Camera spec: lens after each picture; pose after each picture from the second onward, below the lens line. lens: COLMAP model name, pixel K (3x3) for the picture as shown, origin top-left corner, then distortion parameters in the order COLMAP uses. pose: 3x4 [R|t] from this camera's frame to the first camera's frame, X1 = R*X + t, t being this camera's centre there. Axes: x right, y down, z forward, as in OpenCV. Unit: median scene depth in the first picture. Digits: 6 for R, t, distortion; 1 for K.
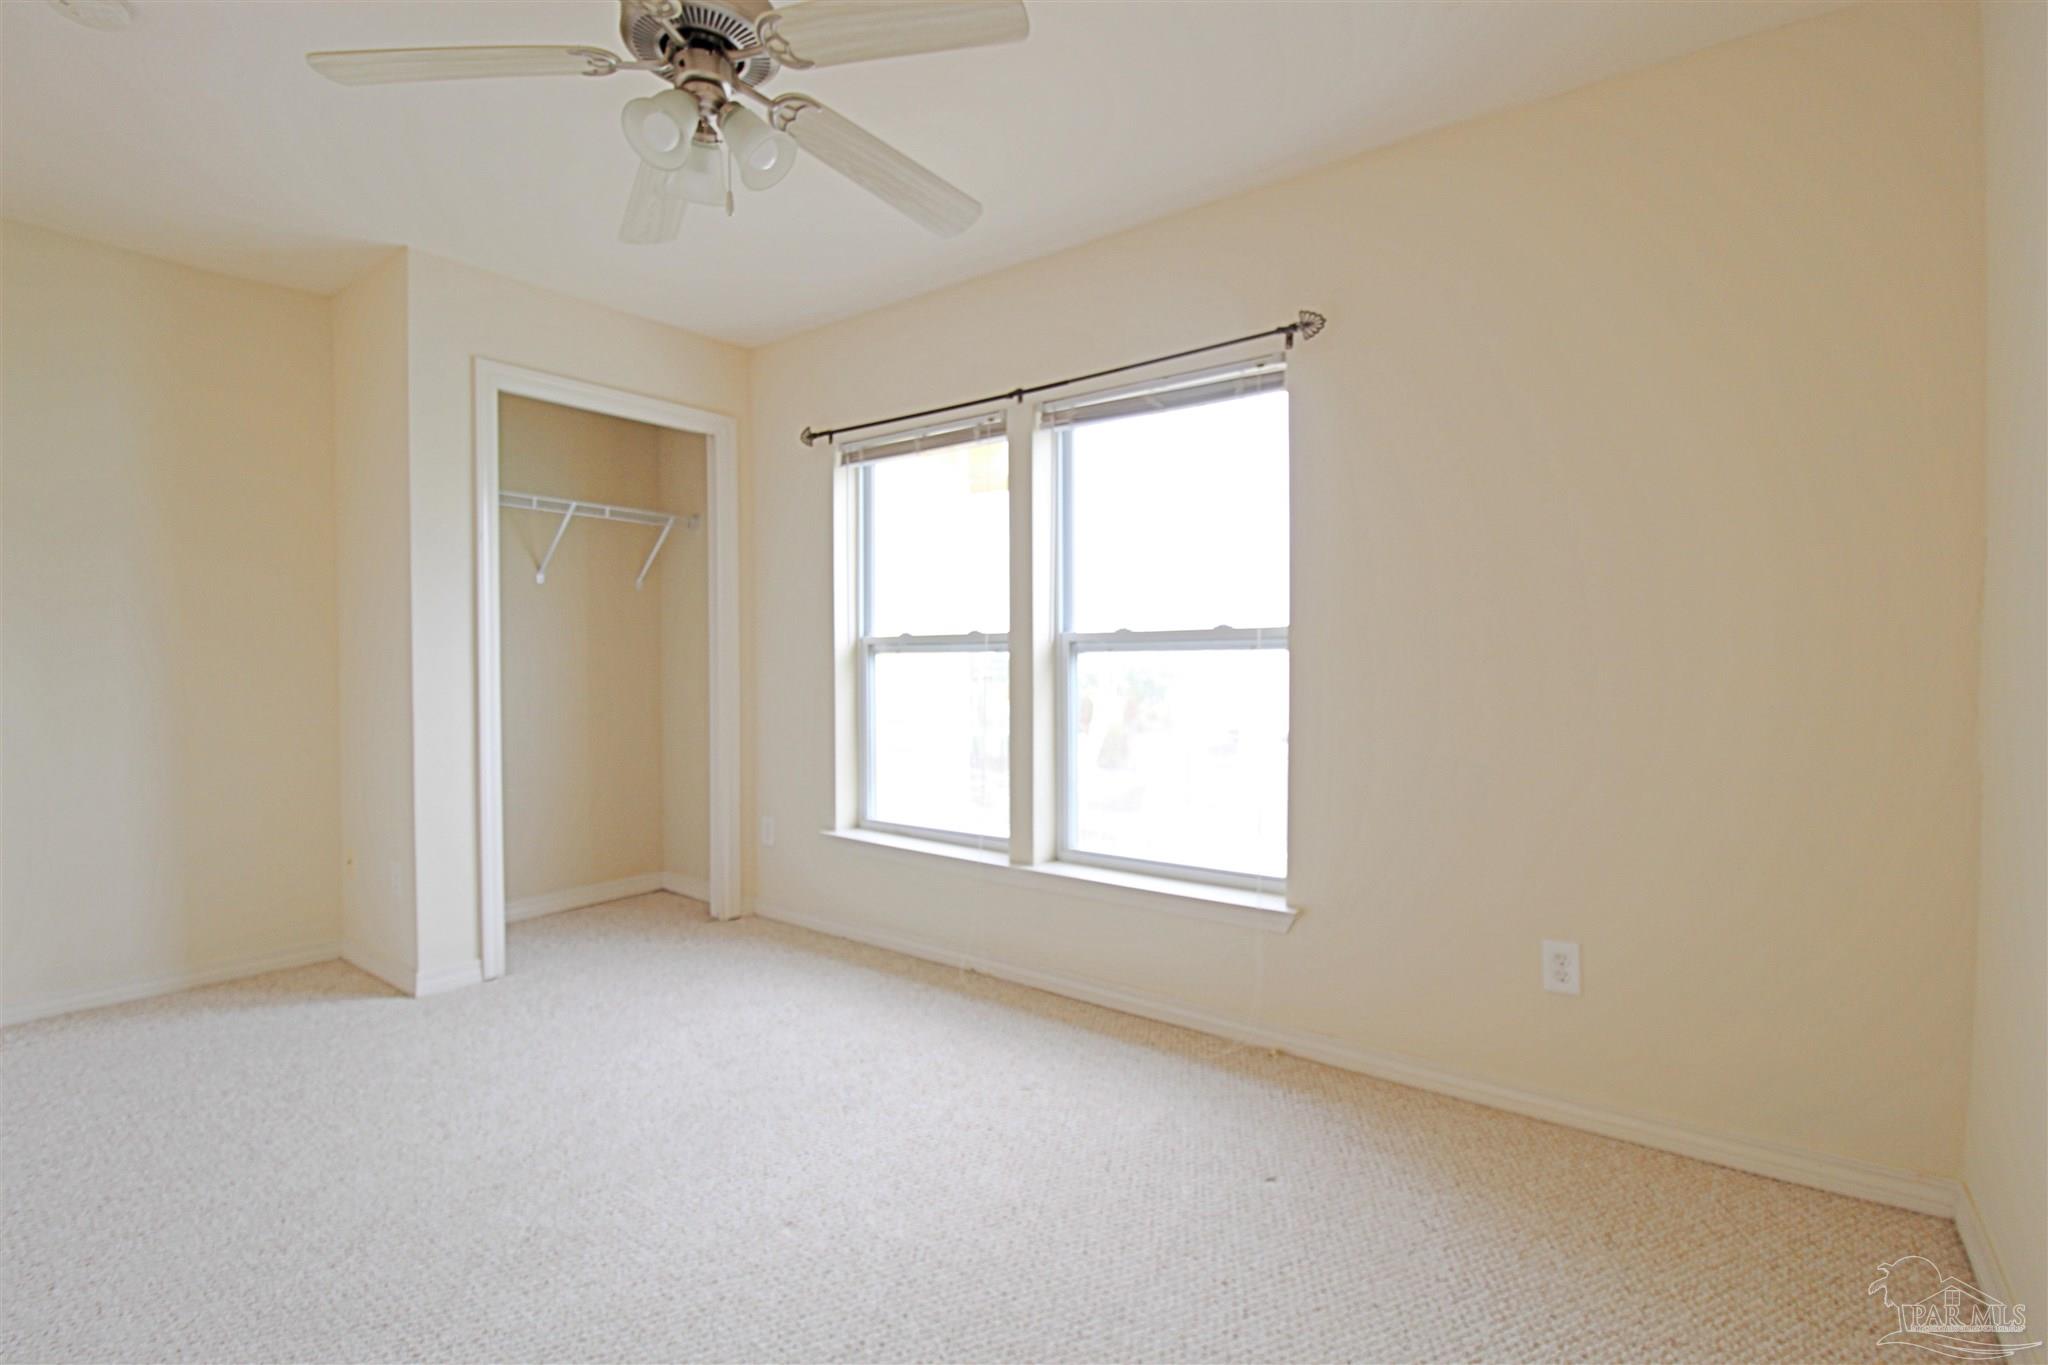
lens RADIAL K [[953.9, 0, 1013.5], [0, 953.9, 680.7], [0, 0, 1]] dist [-0.002685, -0.011688]
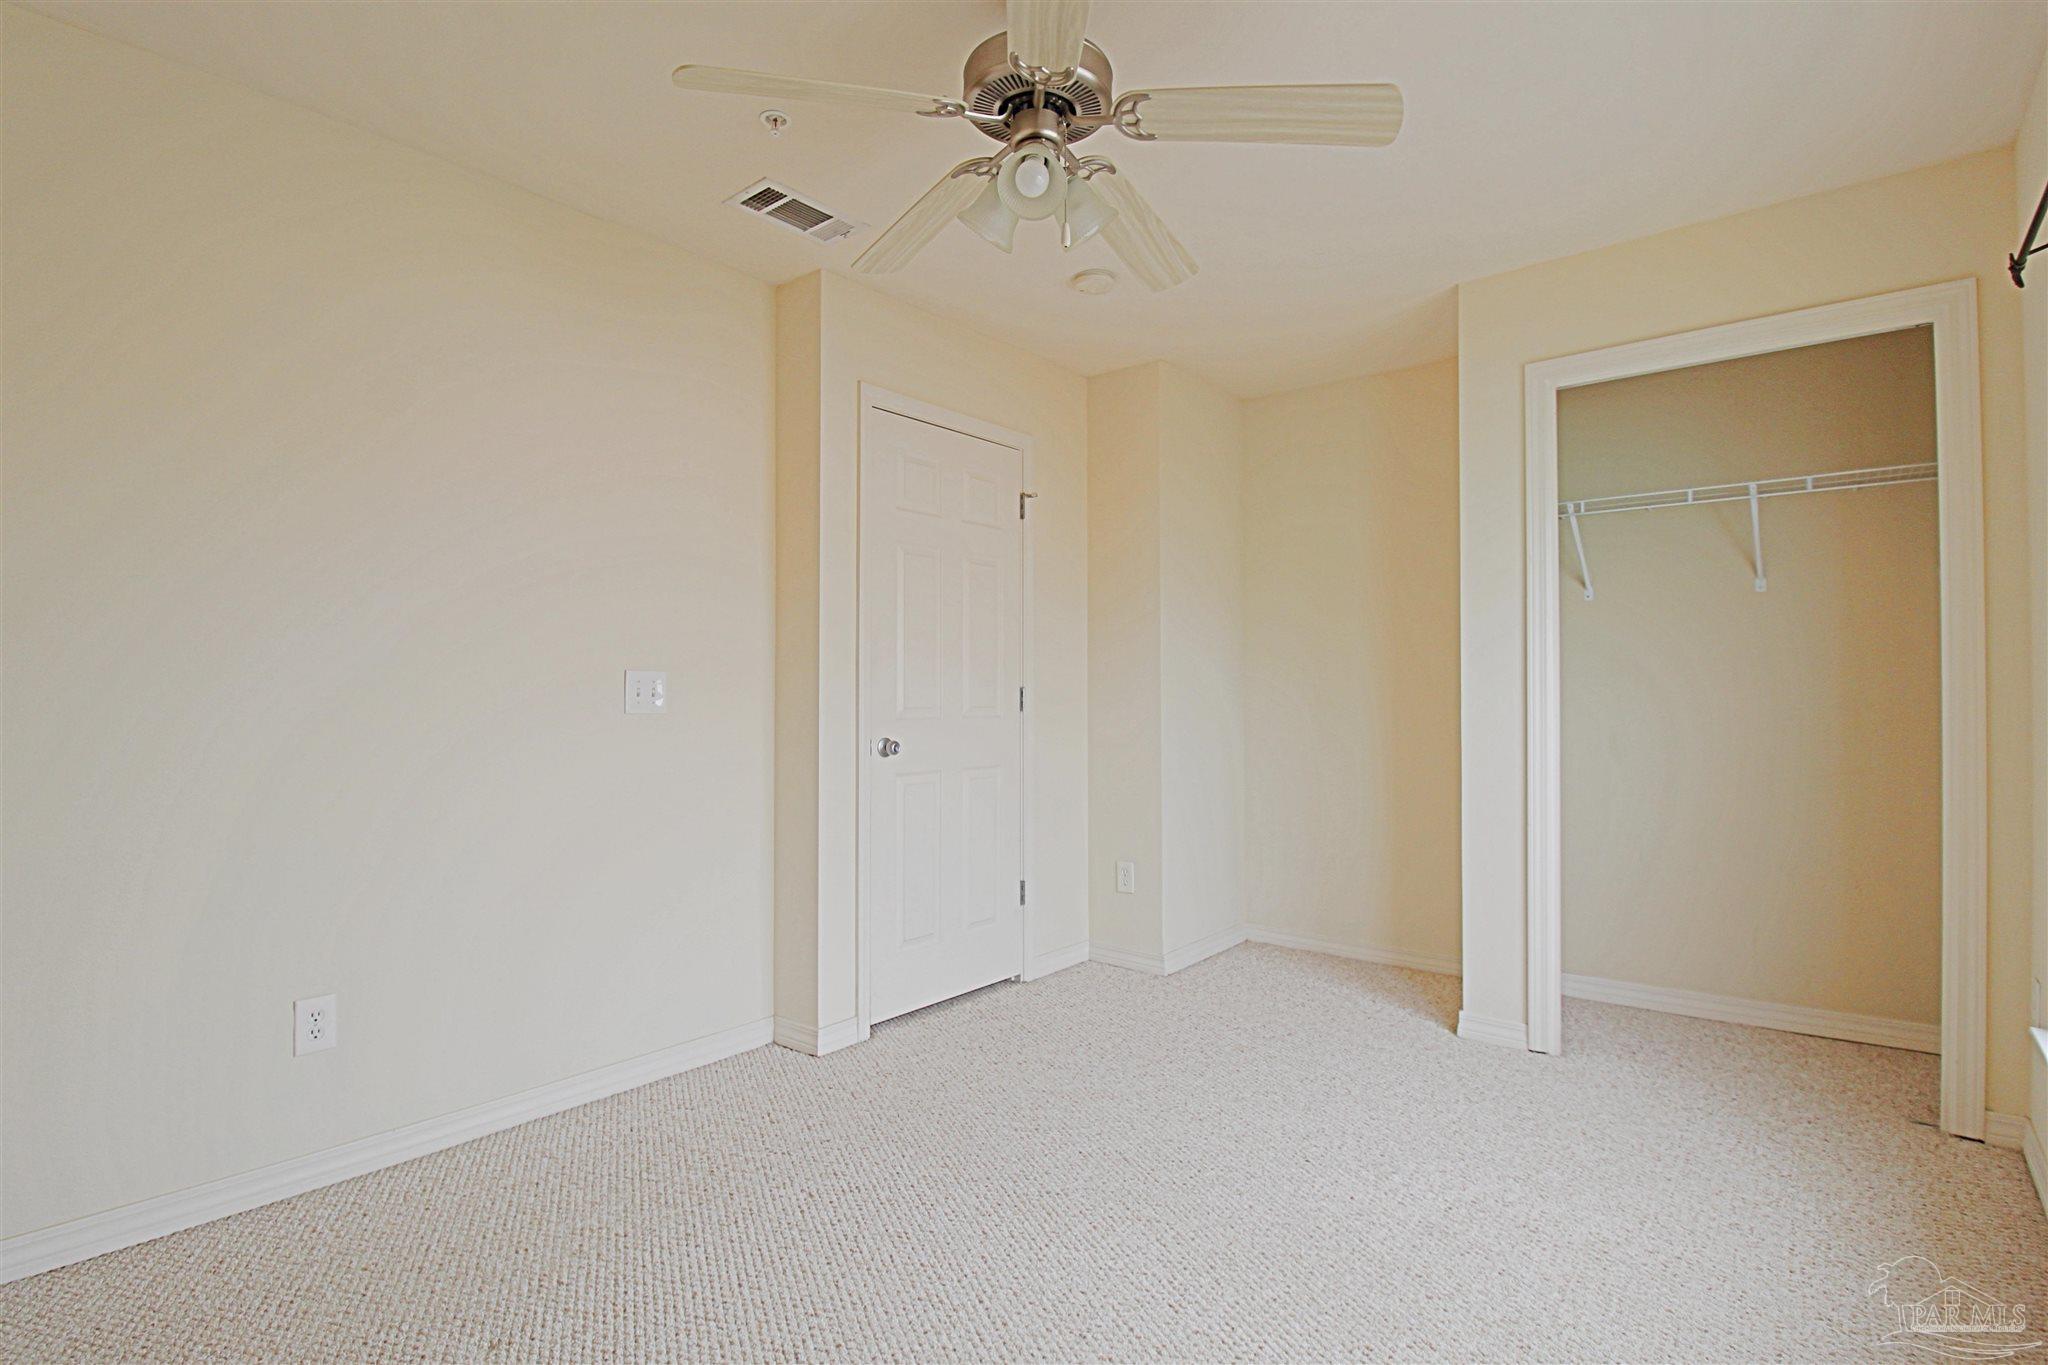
lens RADIAL K [[953.9, 0, 1013.5], [0, 953.9, 680.7], [0, 0, 1]] dist [-0.002685, -0.011688]
pose [[-0.031646, -0.010355, -0.999446, 0.351483], [-0.018765, 0.999776, -0.009765, -0.015669], [0.999323, 0.018445, -0.031833, 0.522569]]
